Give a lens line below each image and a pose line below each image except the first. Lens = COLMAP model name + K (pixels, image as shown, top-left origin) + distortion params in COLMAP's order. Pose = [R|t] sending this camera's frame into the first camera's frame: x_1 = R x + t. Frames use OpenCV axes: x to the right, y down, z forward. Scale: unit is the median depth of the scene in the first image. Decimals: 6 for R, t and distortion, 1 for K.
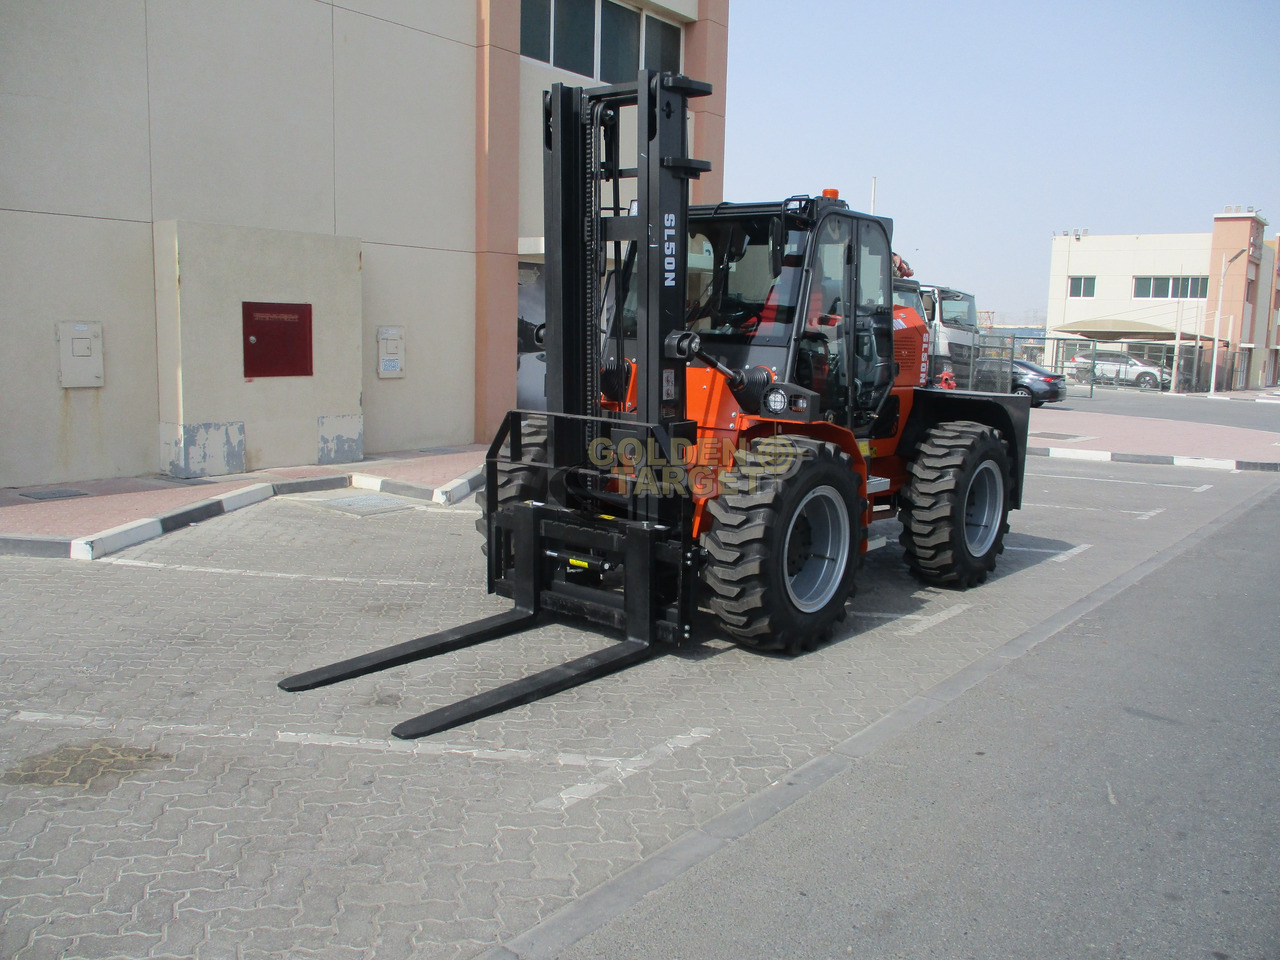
lens RADIAL K [[1079.7, 0, 647.7], [0, 1079.7, 476.2], [0, 0, 1]] dist [-0.017537, 0.001572]
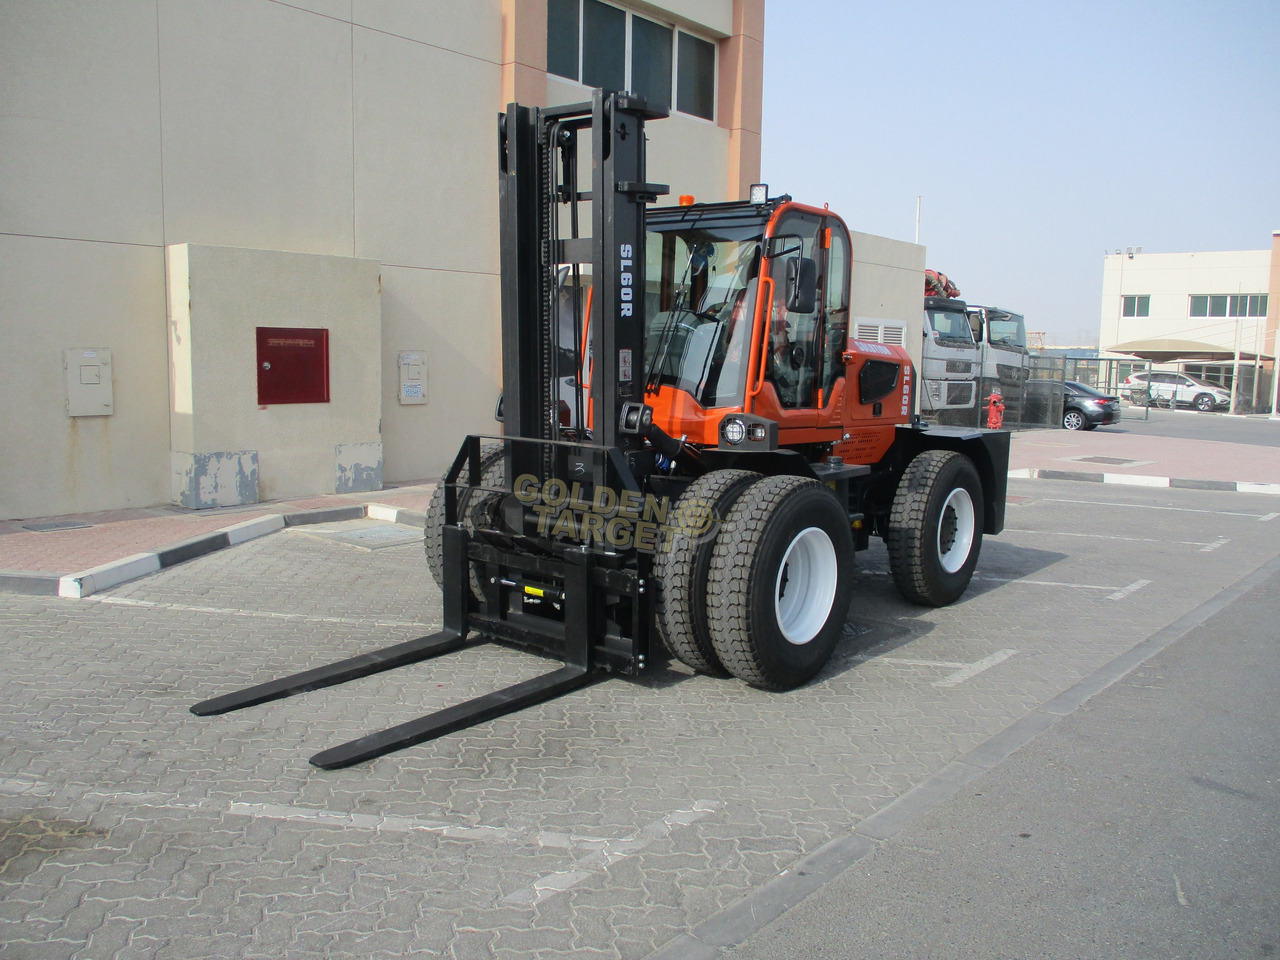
lens RADIAL K [[1079.7, 0, 647.8], [0, 1079.7, 476.0], [0, 0, 1]] dist [-0.017537, 0.001572]
pose [[0.999038, -0.002349, -0.043789, 0.019138], [0.001388, 0.999758, -0.021956, -0.006162], [0.043830, 0.021874, 0.998800, 0.050230]]
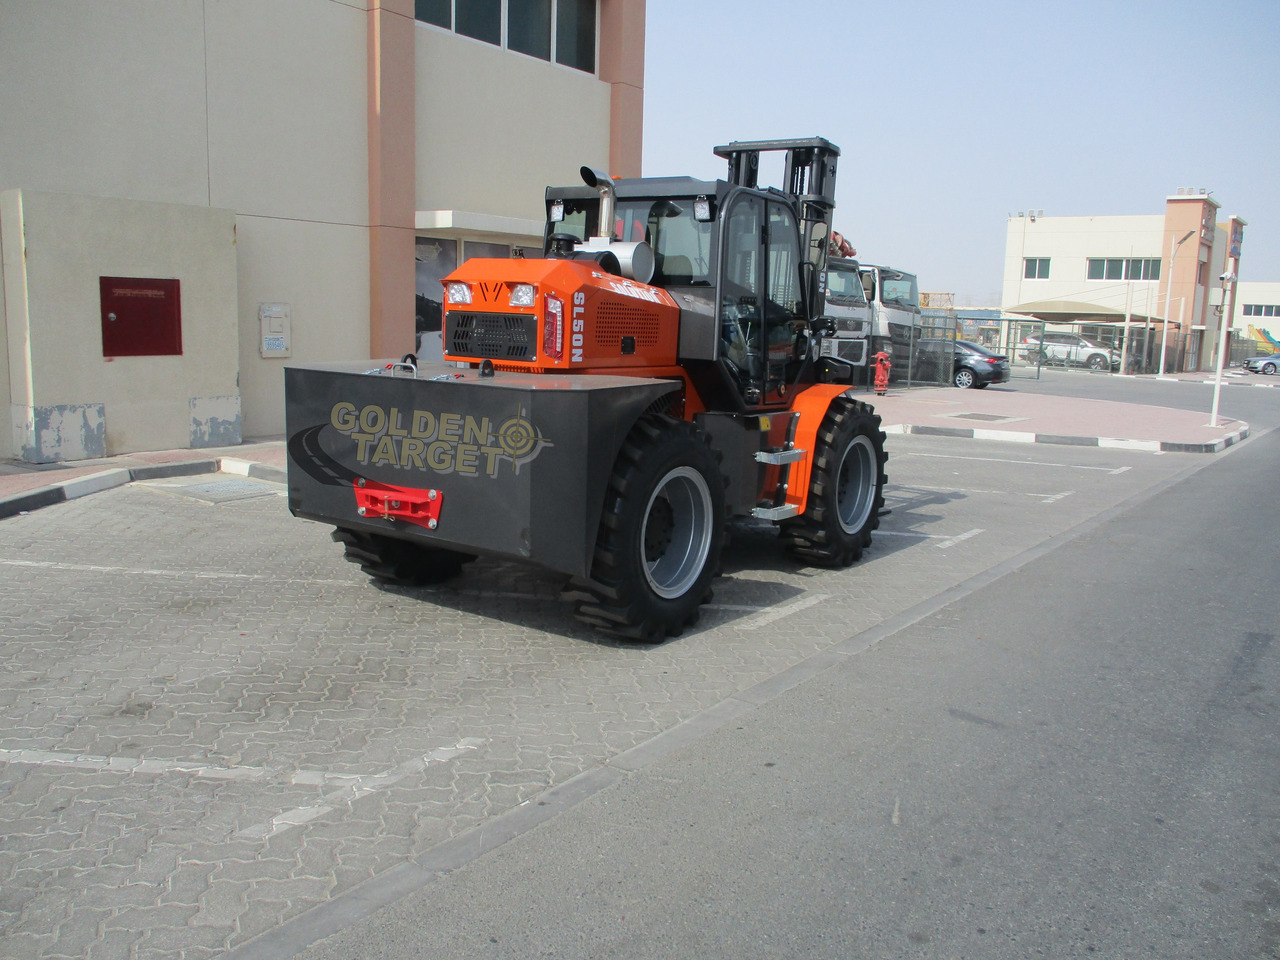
lens RADIAL K [[1079.7, 0, 650.1], [0, 1079.7, 474.1], [0, 0, 1]] dist [-0.017537, 0.001572]
pose [[0.999536, -0.003459, 0.030270, 0.079449], [0.003023, 0.999891, 0.014430, -0.000750], [-0.030316, -0.014332, 0.999438, 0.042177]]
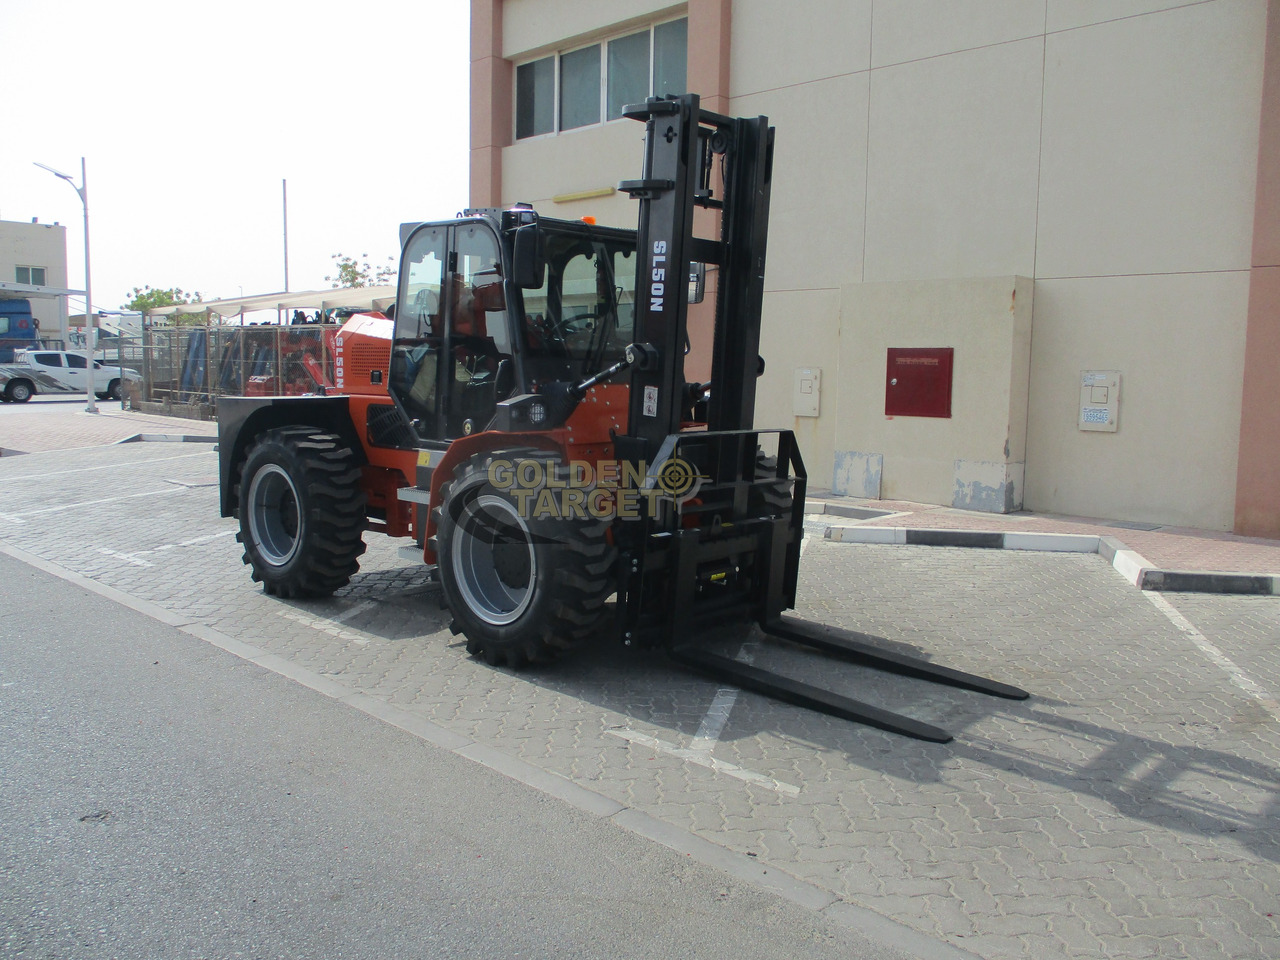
lens RADIAL K [[1079.7, 0, 648.1], [0, 1079.7, 473.4], [0, 0, 1]] dist [-0.017537, 0.001572]
pose [[-0.089252, 0.065639, -0.993844, 0.795266], [-0.158909, 0.984106, 0.079266, -0.085027], [0.983251, 0.165006, -0.077403, 0.887570]]
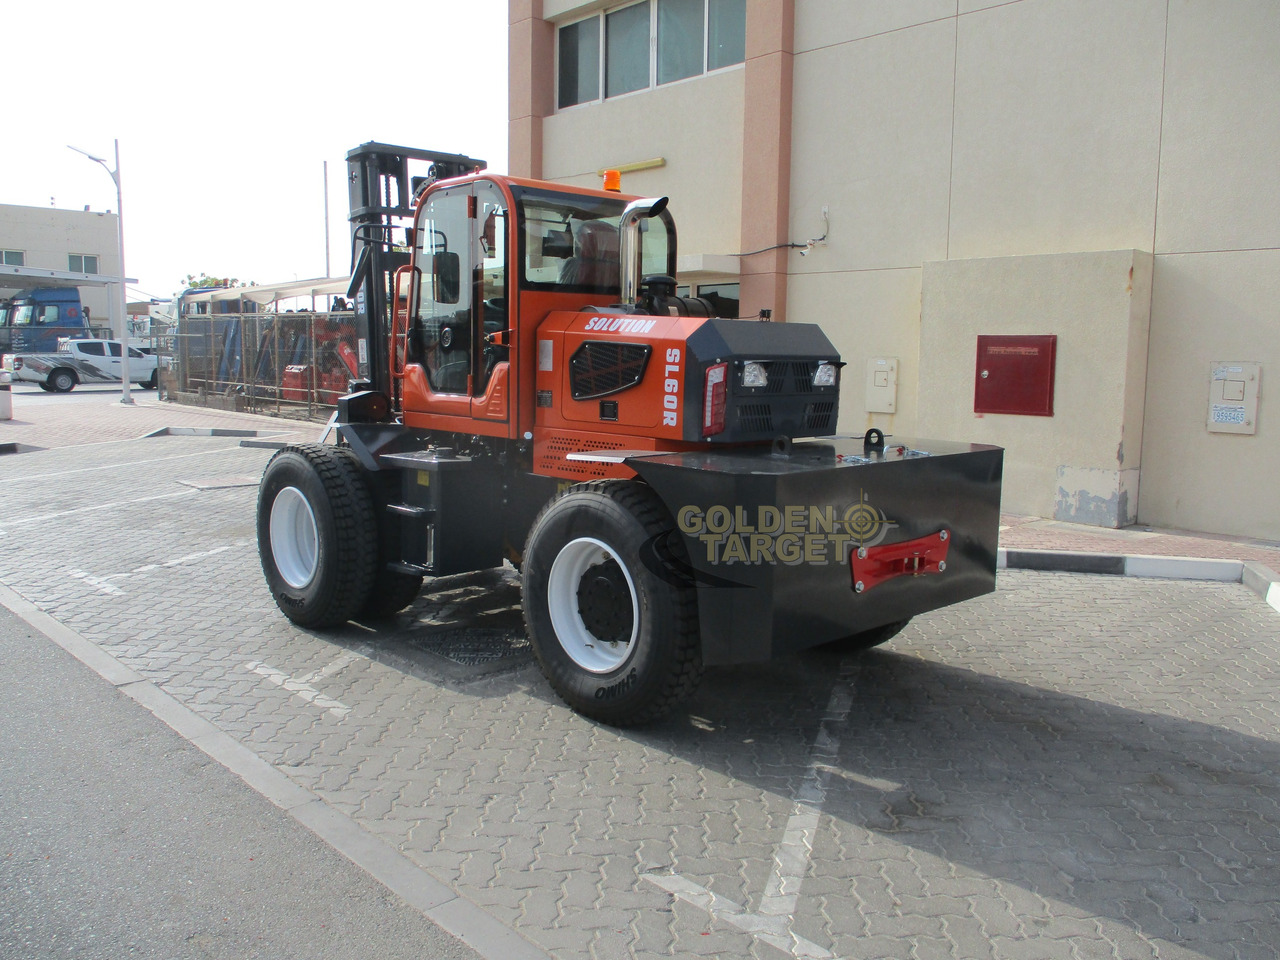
lens RADIAL K [[1079.7, 0, 646.7], [0, 1079.7, 476.5], [0, 0, 1]] dist [-0.017537, 0.001572]
pose [[-0.139389, 0.081182, -0.986904, 0.658613], [-0.156700, 0.982268, 0.102932, -0.092432], [0.977761, 0.168995, -0.124196, 0.873806]]
